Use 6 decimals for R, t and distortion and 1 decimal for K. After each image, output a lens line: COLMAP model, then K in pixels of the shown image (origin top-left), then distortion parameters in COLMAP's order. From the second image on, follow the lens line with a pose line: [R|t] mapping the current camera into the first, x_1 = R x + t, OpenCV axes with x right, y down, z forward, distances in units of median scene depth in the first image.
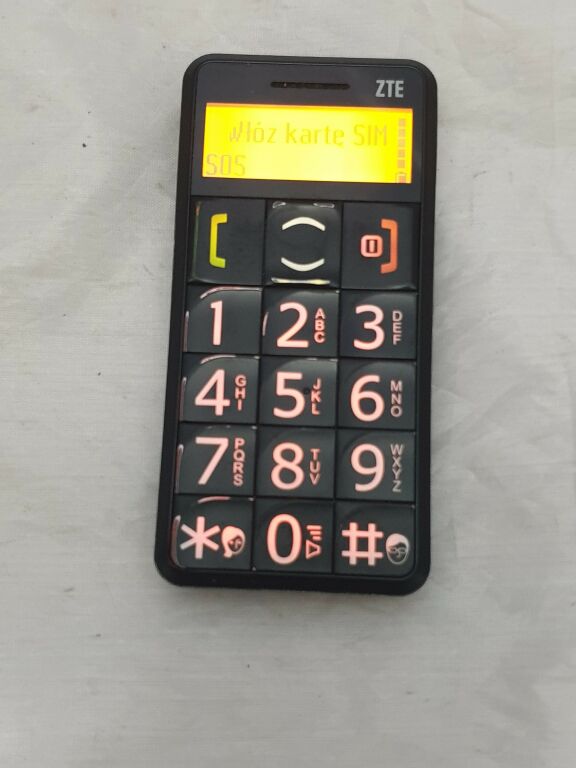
lens RADIAL K [[1169.0, 0, 256.1], [0, 1169.0, 387.8], [0, 0, 1]] dist [0.512793, -2.955650]
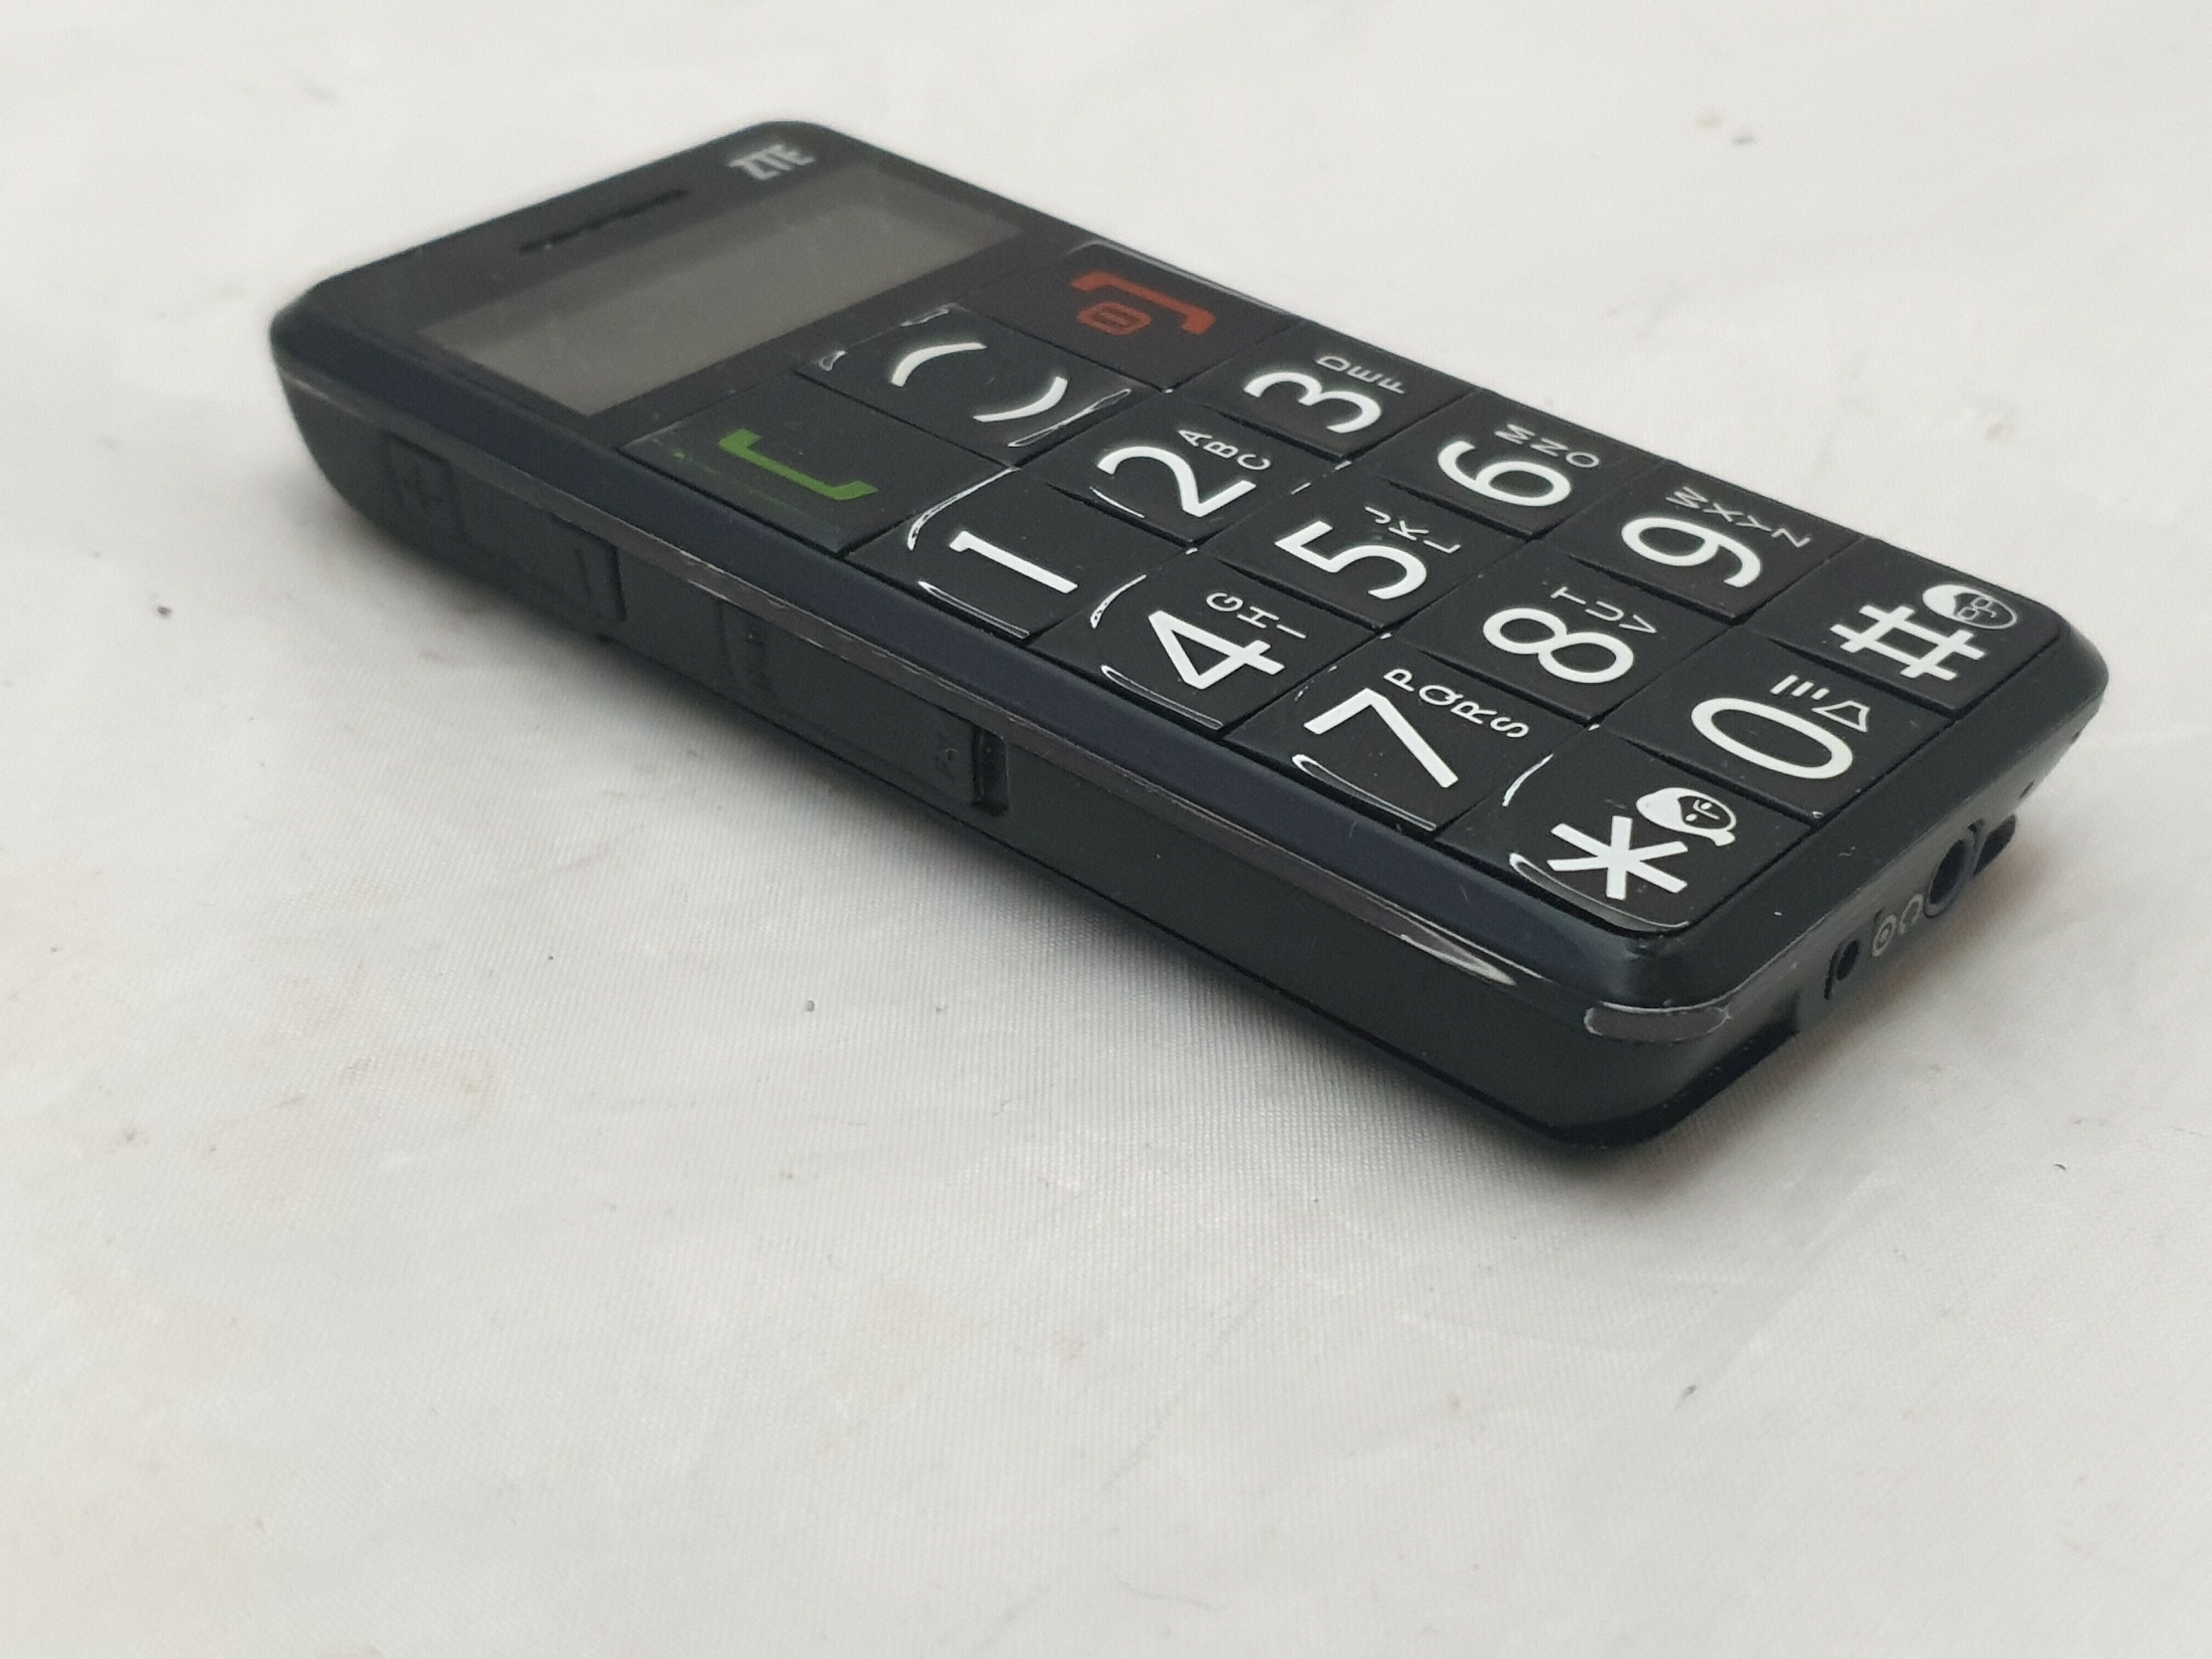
lens RADIAL K [[3367.0, 0, 1106.0], [0, 3367.0, 829.5], [0, 0, 1]] dist [0.512793, -2.955650]
pose [[0.599676, -0.396435, 0.695146, -0.653401], [0.759911, 0.554399, -0.339378, 0.295664], [-0.250847, 0.731766, 0.633715, 0.514867]]
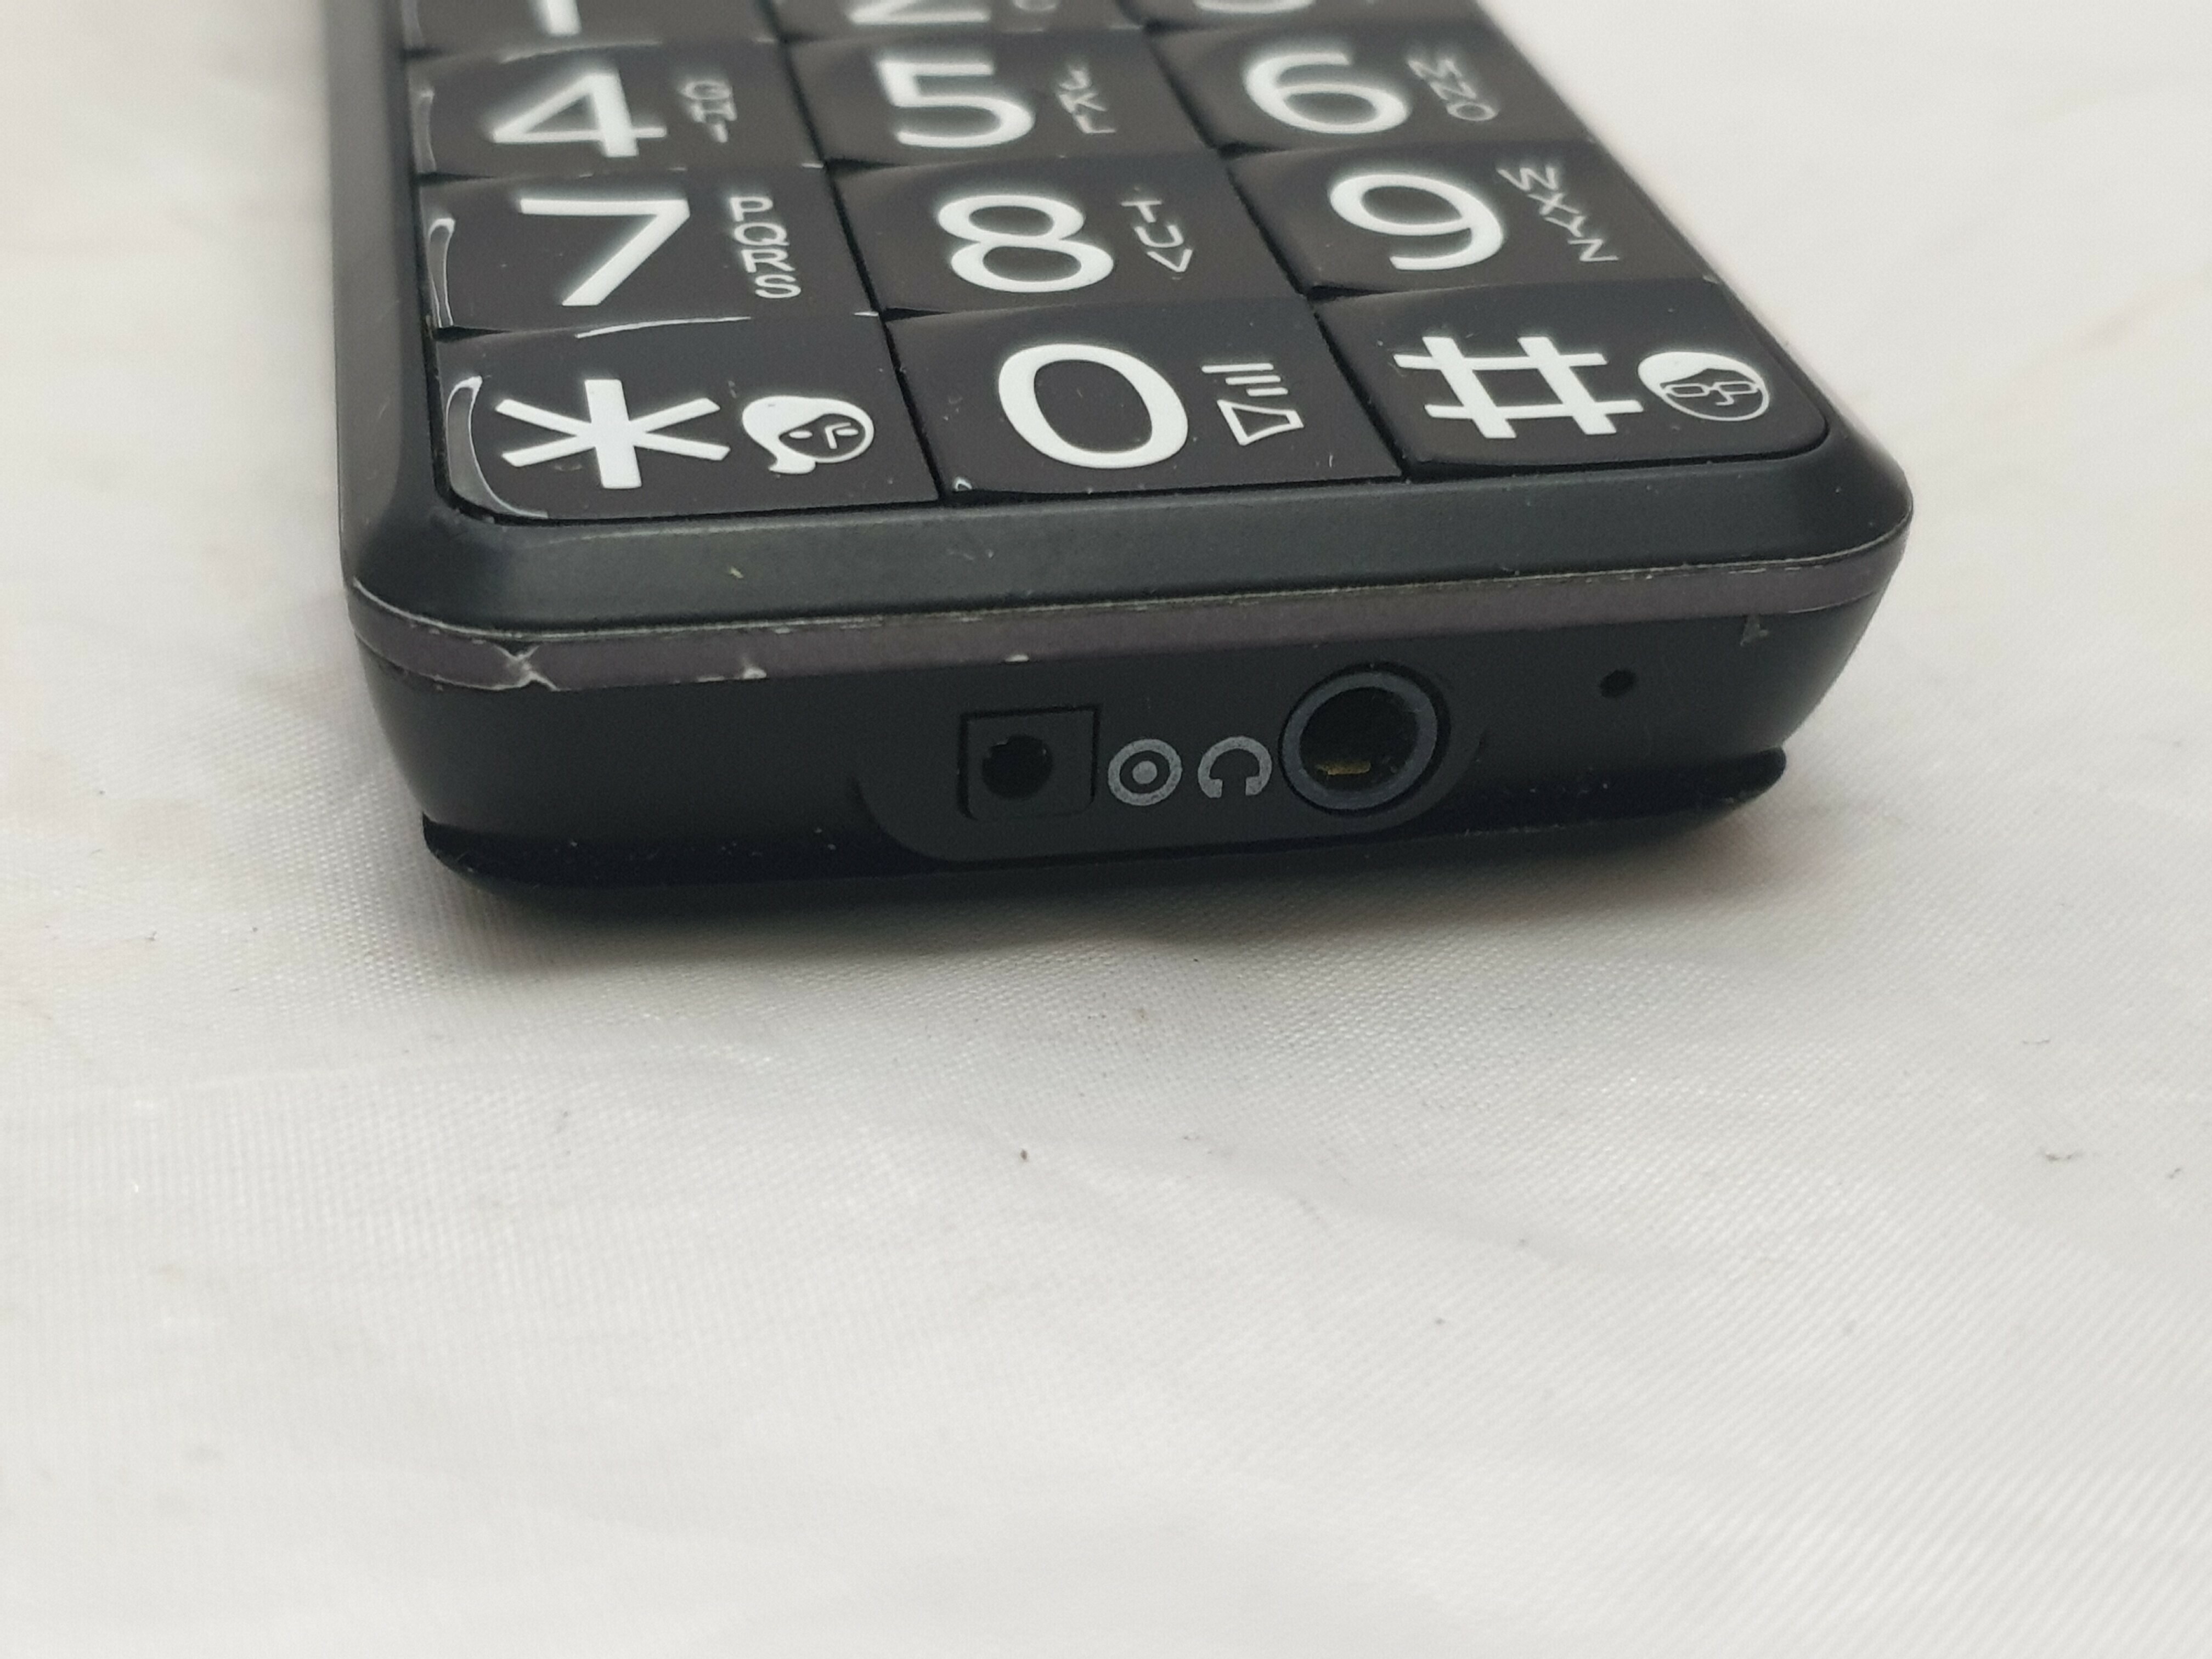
lens RADIAL K [[3367.0, 0, 1106.0], [0, 3367.0, 829.5], [0, 0, 1]] dist [0.512793, -2.955650]
pose [[0.968413, -0.078096, 0.236806, -0.097666], [0.222546, 0.699055, -0.679555, 0.509035], [-0.112470, 0.710791, 0.694354, 0.677635]]
